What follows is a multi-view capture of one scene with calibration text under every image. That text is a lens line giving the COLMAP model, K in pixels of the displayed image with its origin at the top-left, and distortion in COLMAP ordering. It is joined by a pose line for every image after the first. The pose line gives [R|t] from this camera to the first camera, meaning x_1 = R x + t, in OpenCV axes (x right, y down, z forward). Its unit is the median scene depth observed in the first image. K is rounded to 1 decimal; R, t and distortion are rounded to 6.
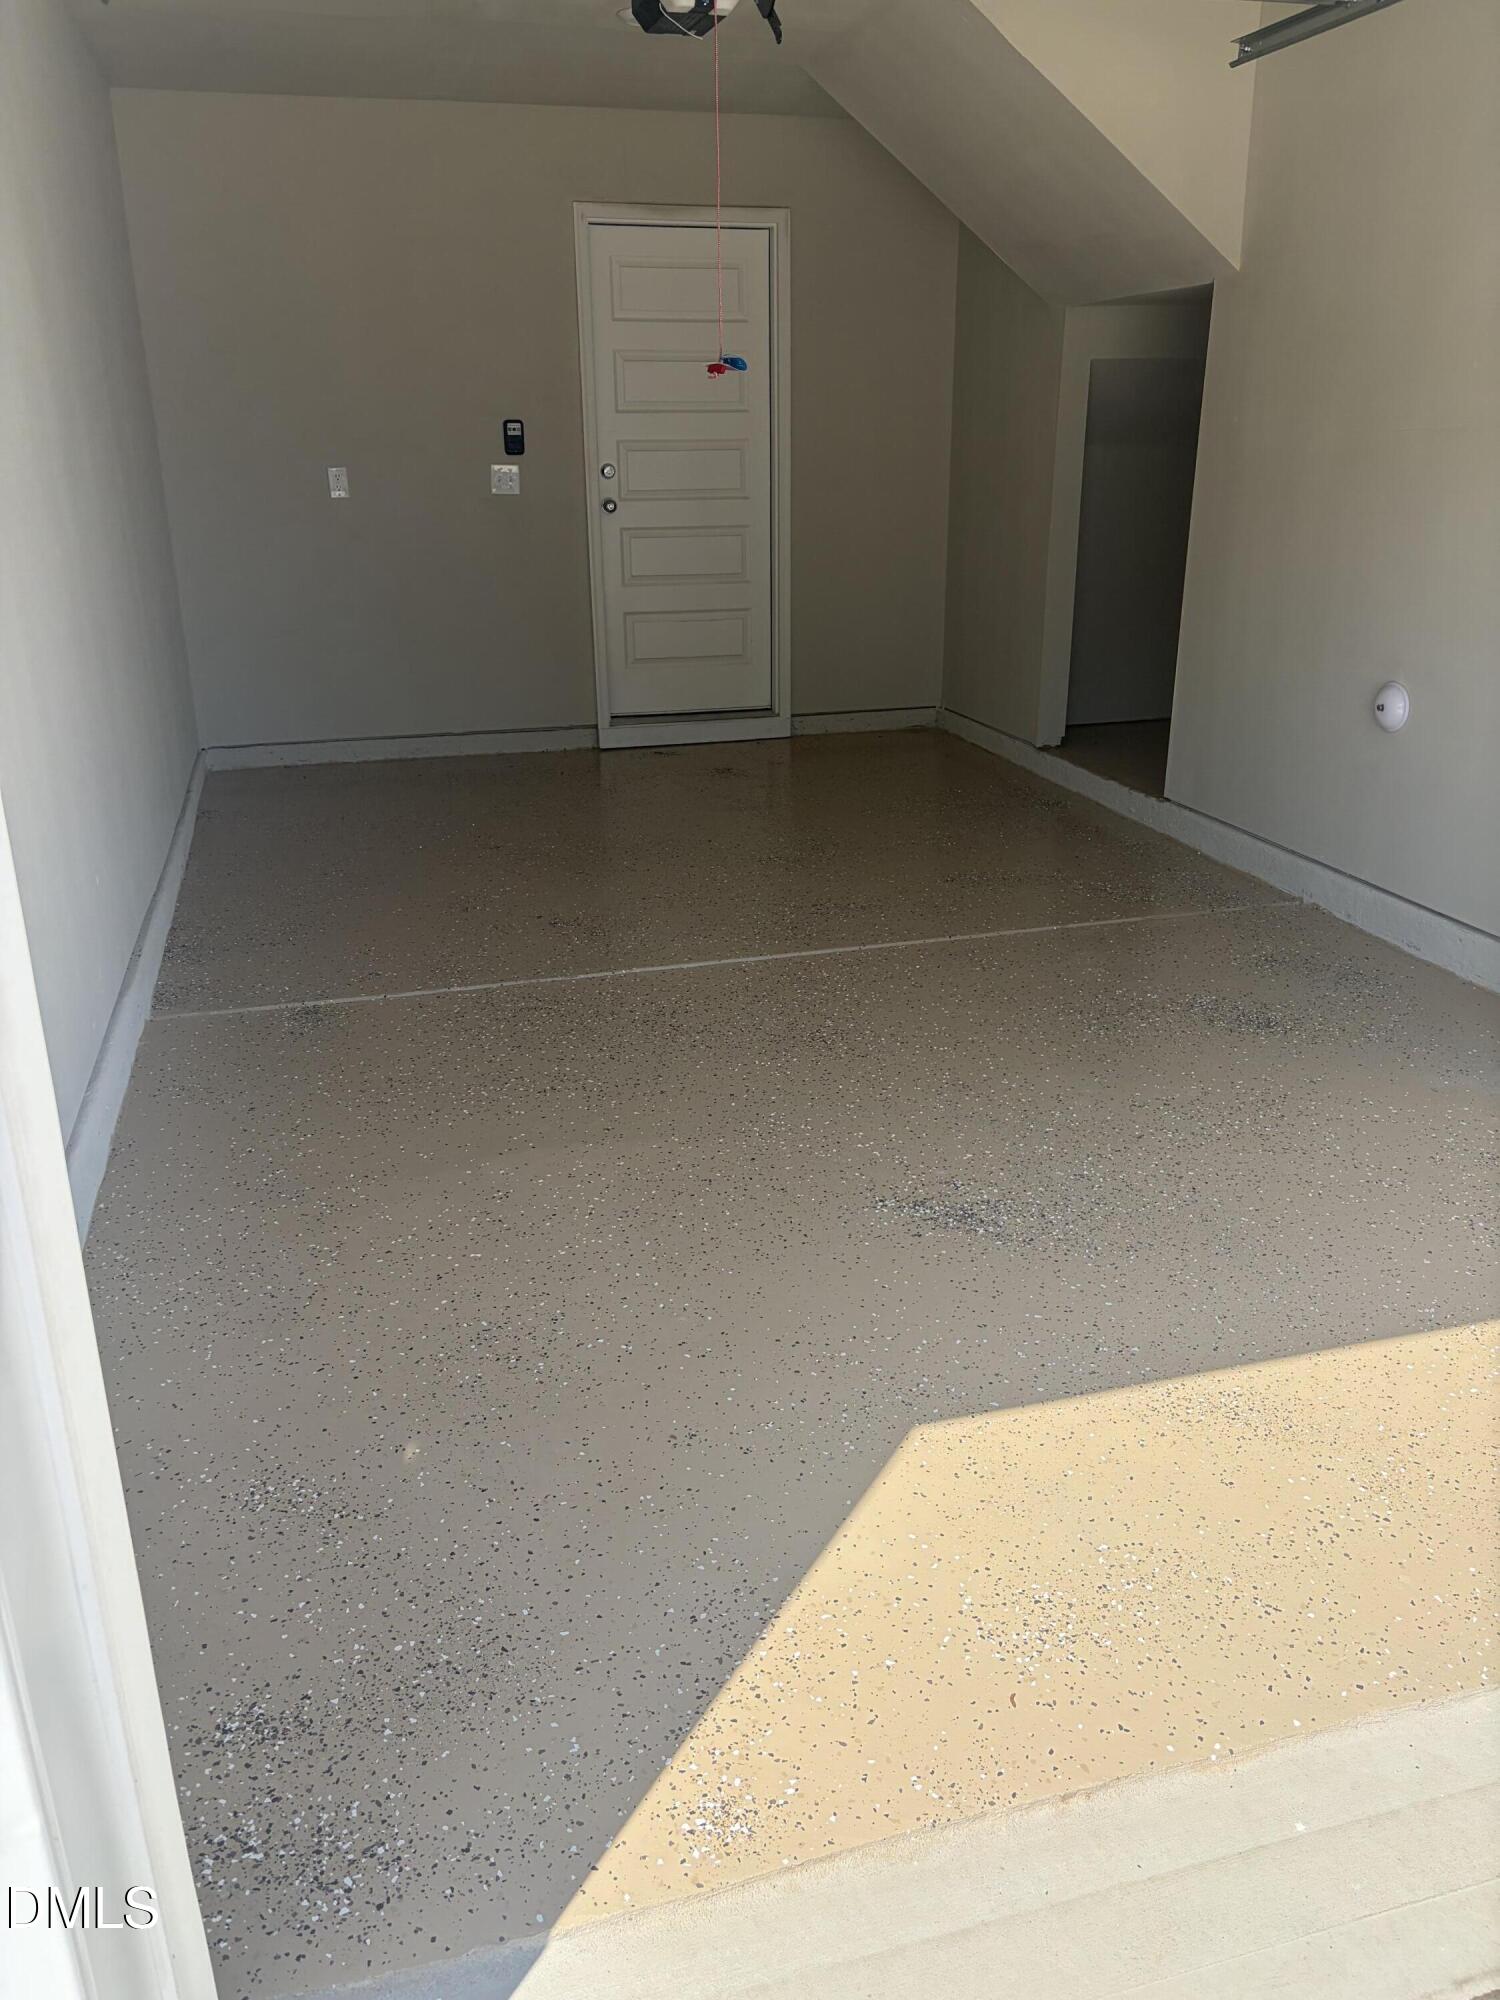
lens RADIAL K [[1547.2, 0, 750.0], [0, 1547.2, 1000.0], [0, 0, 1]] dist [0.108151, -0.116311]
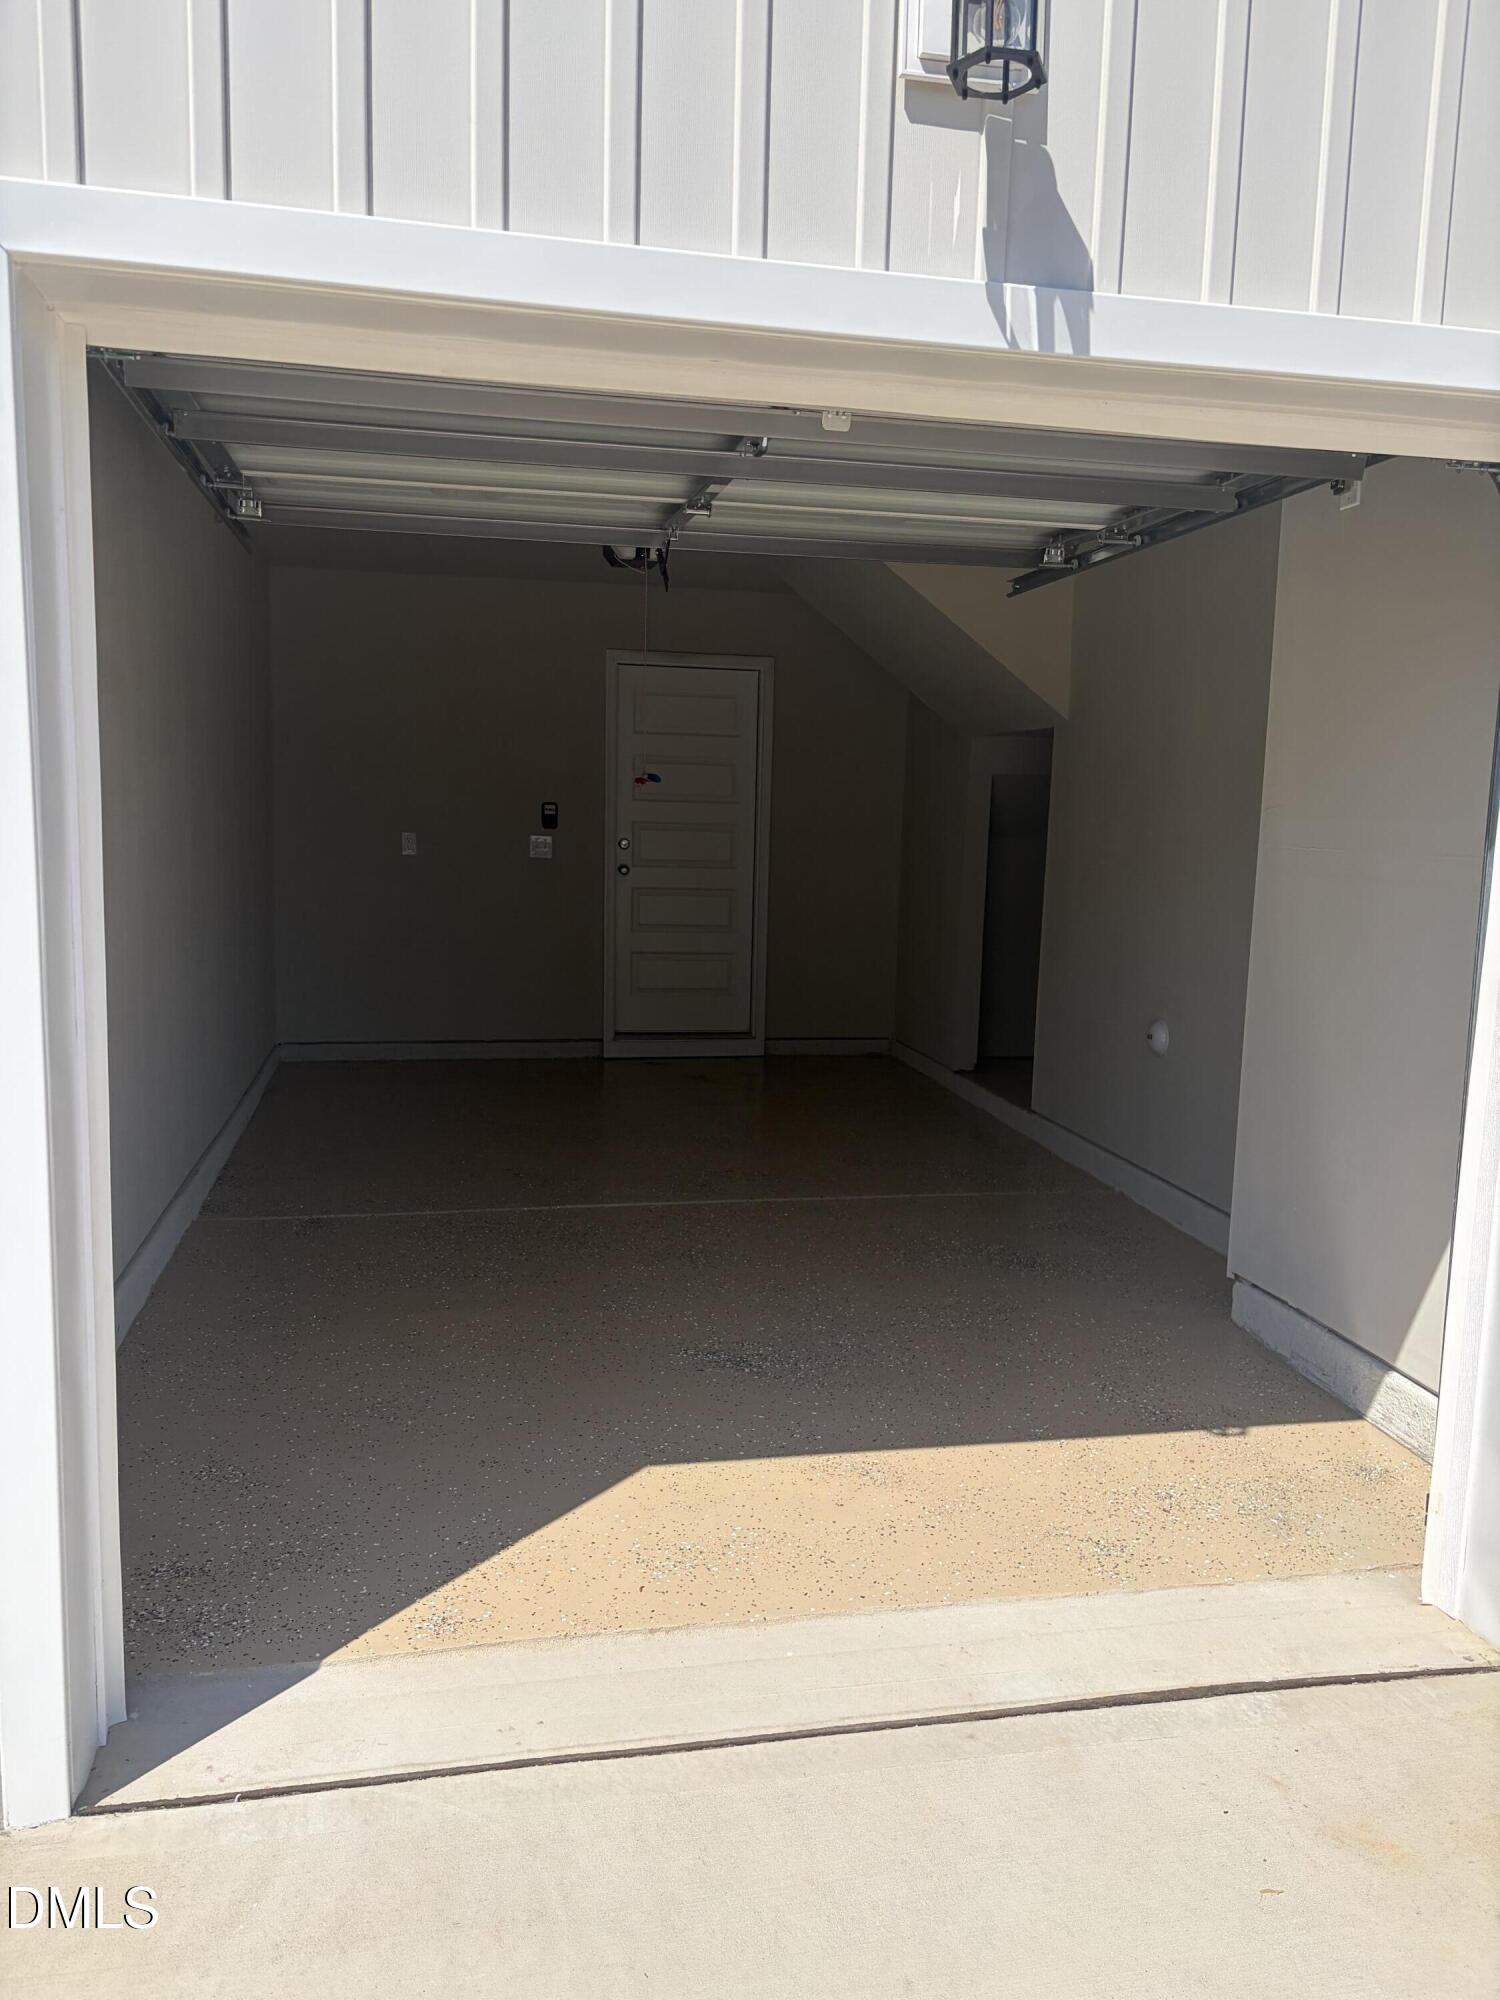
lens RADIAL K [[1509.6, 0, 755.1], [0, 1509.6, 1056.2], [0, 0, 1]] dist [0.110140, -0.112357]
pose [[0.997645, 0.042271, -0.054007, 0.112051], [-0.051506, 0.981761, -0.183011, 0.061829], [0.045286, 0.185362, 0.981626, -0.205165]]
